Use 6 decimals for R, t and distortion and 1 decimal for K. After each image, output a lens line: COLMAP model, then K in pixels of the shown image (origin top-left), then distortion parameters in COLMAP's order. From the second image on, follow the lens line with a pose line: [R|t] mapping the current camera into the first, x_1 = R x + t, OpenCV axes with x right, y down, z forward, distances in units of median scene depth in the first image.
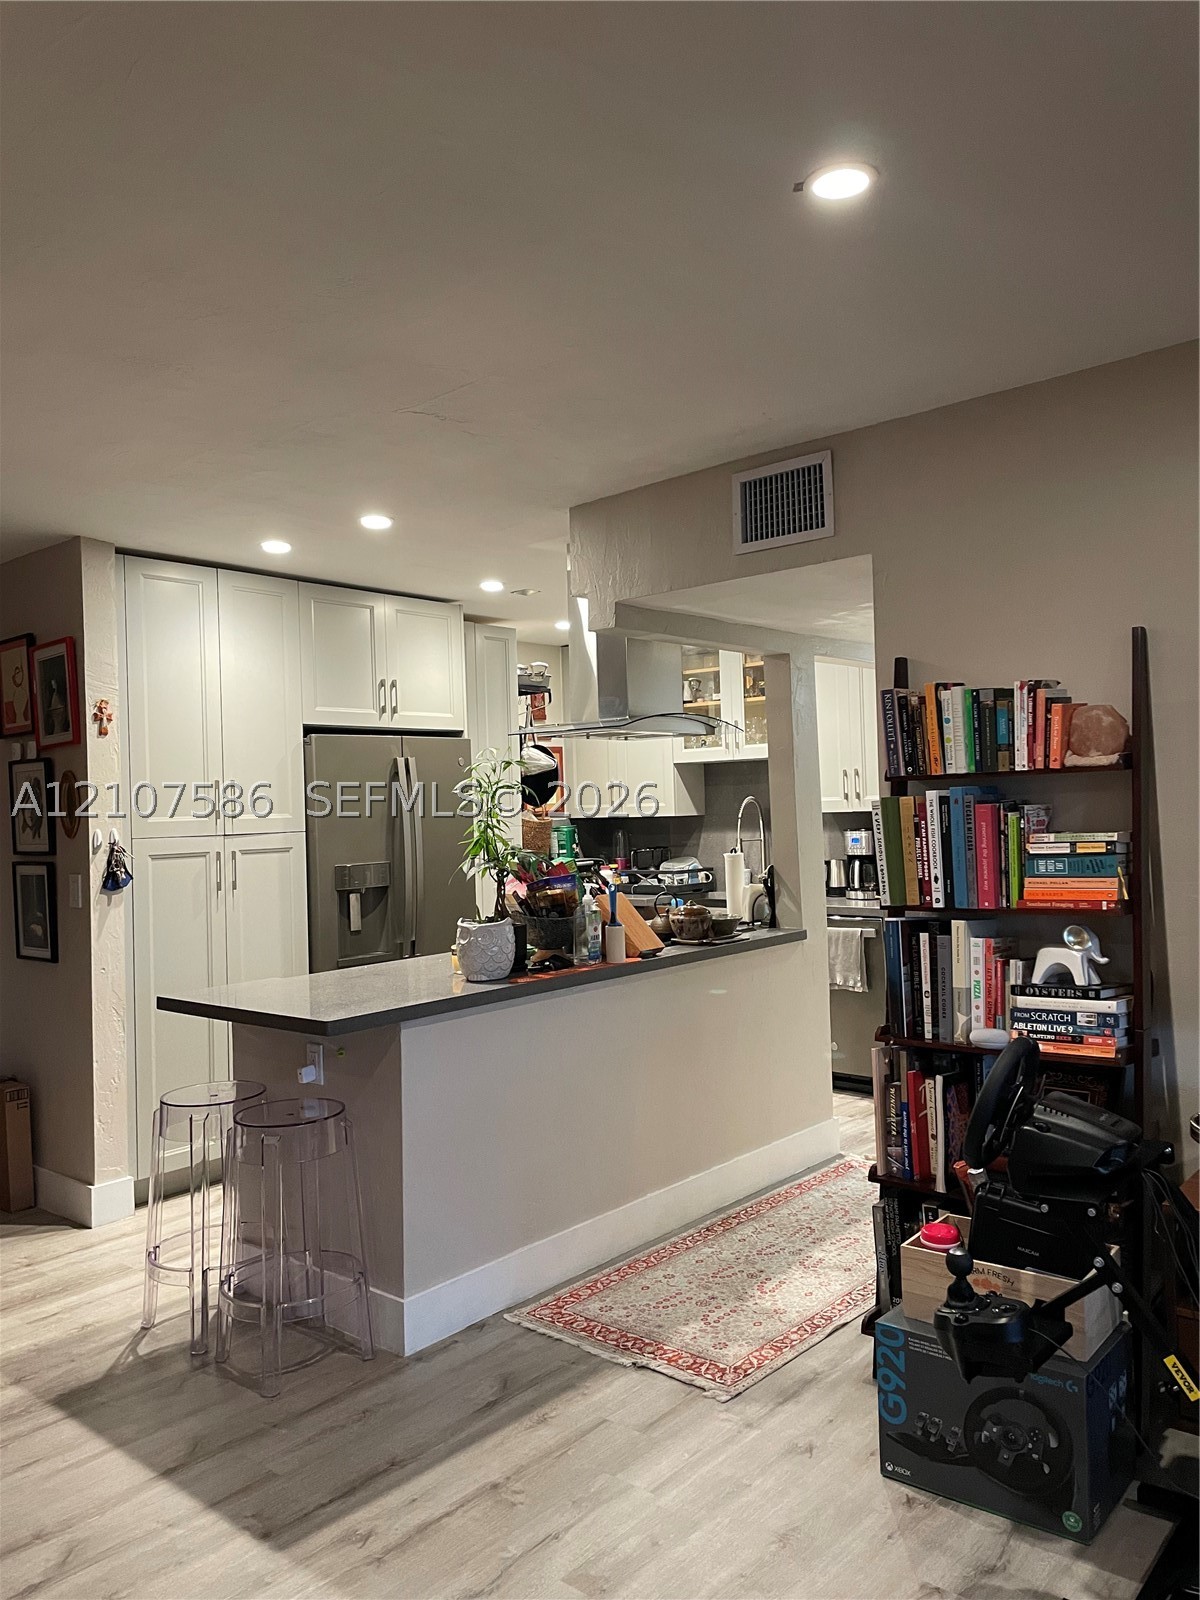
lens RADIAL K [[1210.7, 0, 600.0], [0, 1210.7, 800.0], [0, 0, 1]] dist [0.054107, -0.071148]
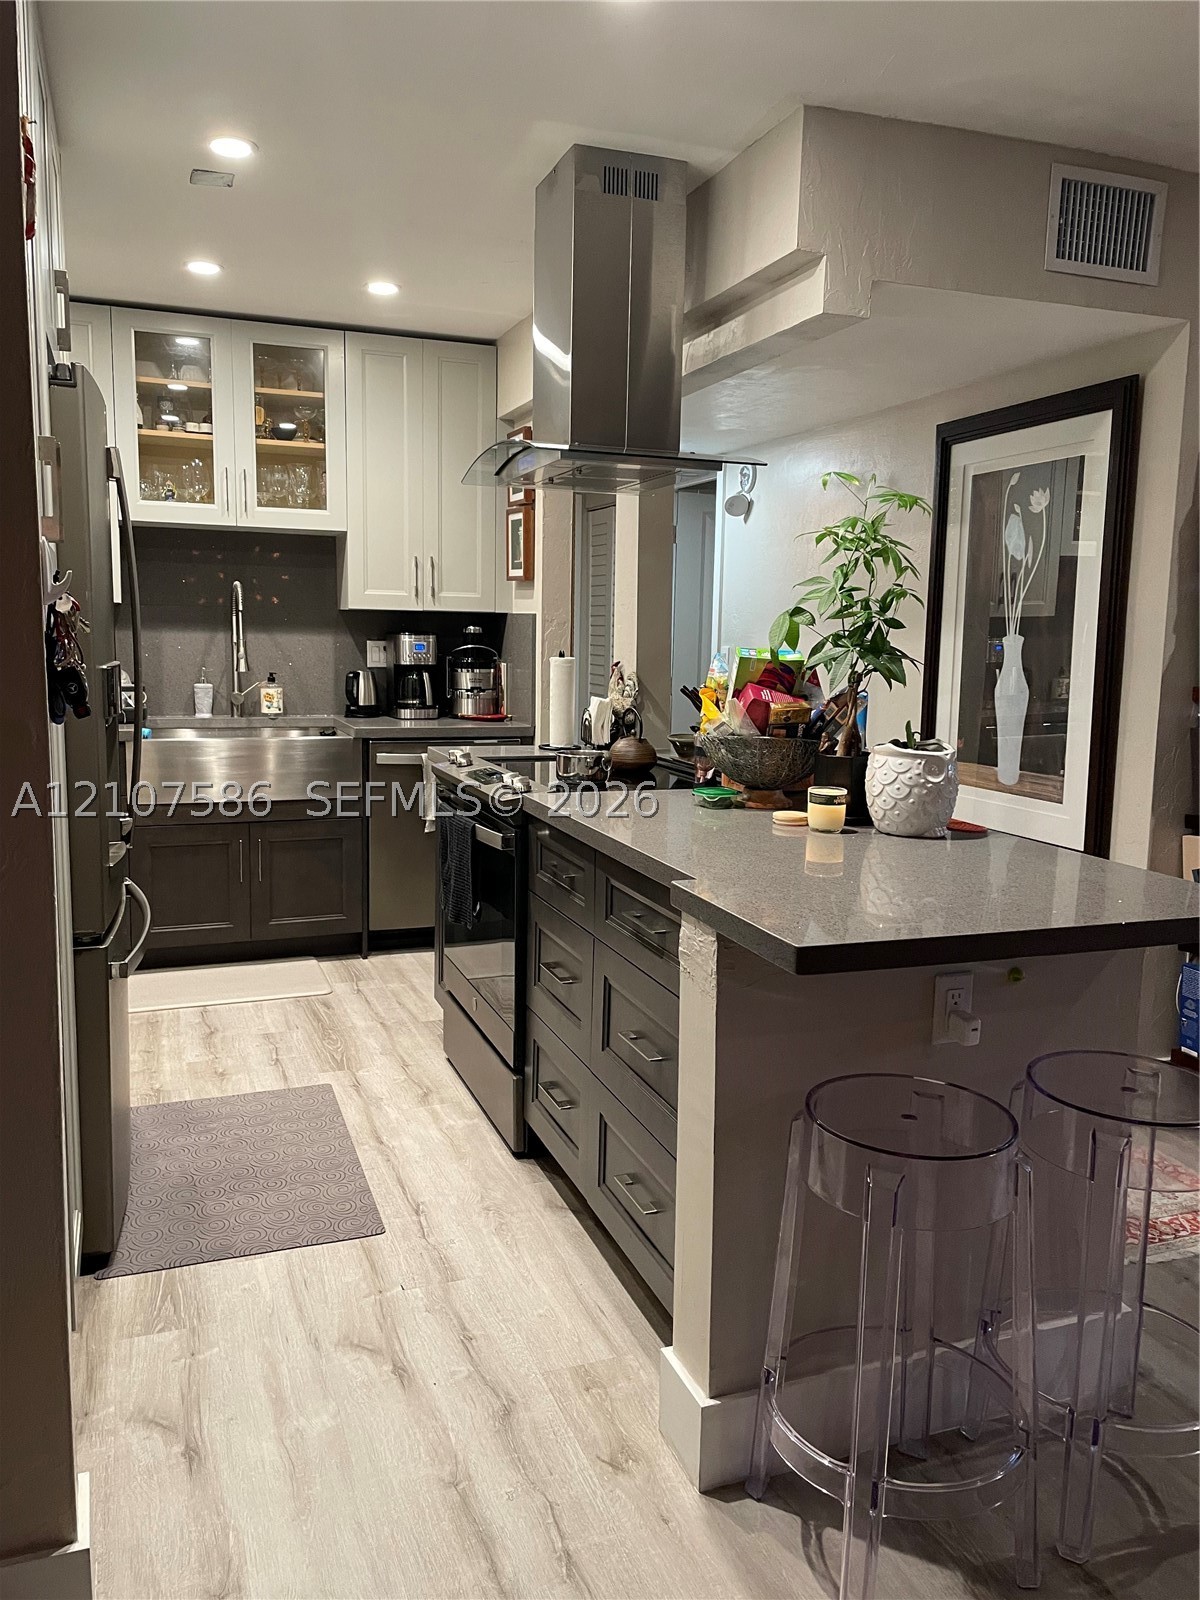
lens RADIAL K [[1210.7, 0, 600.0], [0, 1210.7, 800.0], [0, 0, 1]] dist [0.054107, -0.071148]
pose [[0.468640, -0.088076, 0.878987, -0.952461], [-0.035308, 0.992355, 0.118260, 0.074366], [-0.882683, -0.086457, 0.461948, 1.067435]]
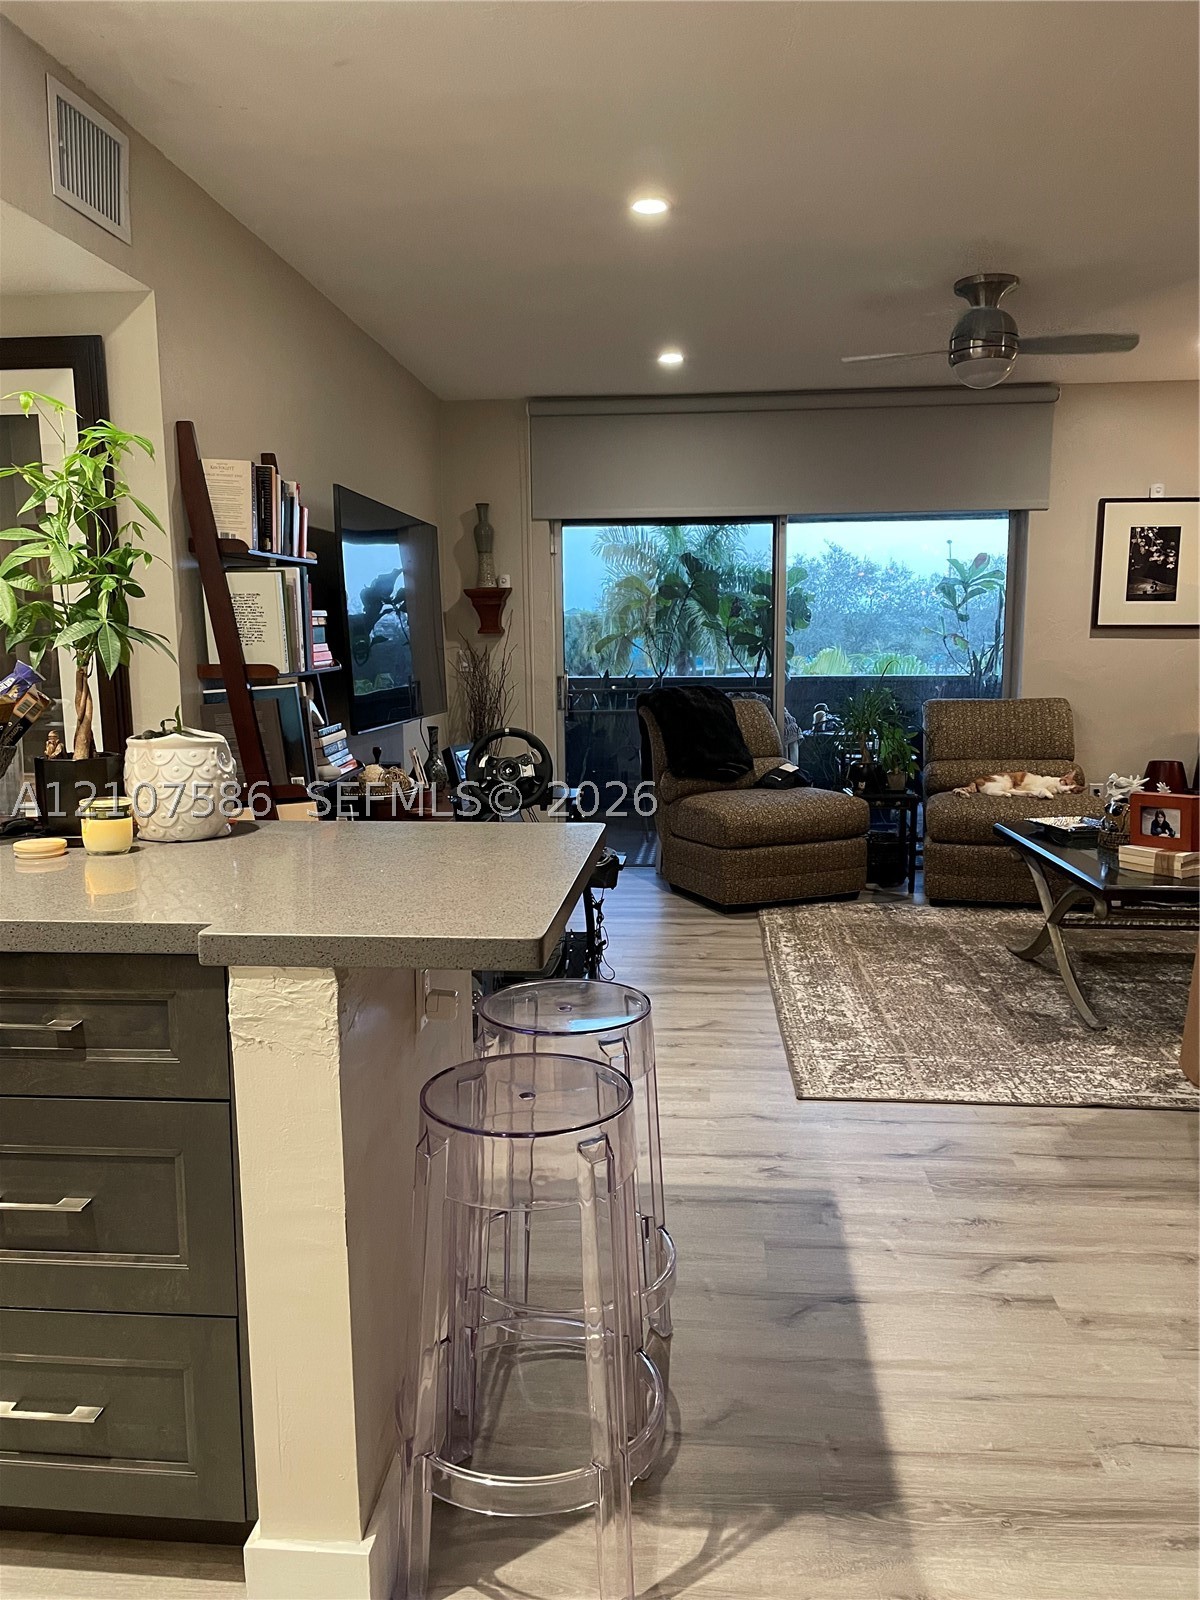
lens RADIAL K [[1210.7, 0, 600.0], [0, 1210.7, 800.0], [0, 0, 1]] dist [0.054107, -0.071148]
pose [[-0.593118, -0.078598, 0.801270, -0.837133], [0.018959, 0.993584, 0.111497, 0.091327], [-0.804893, 0.081322, -0.587822, 1.485071]]
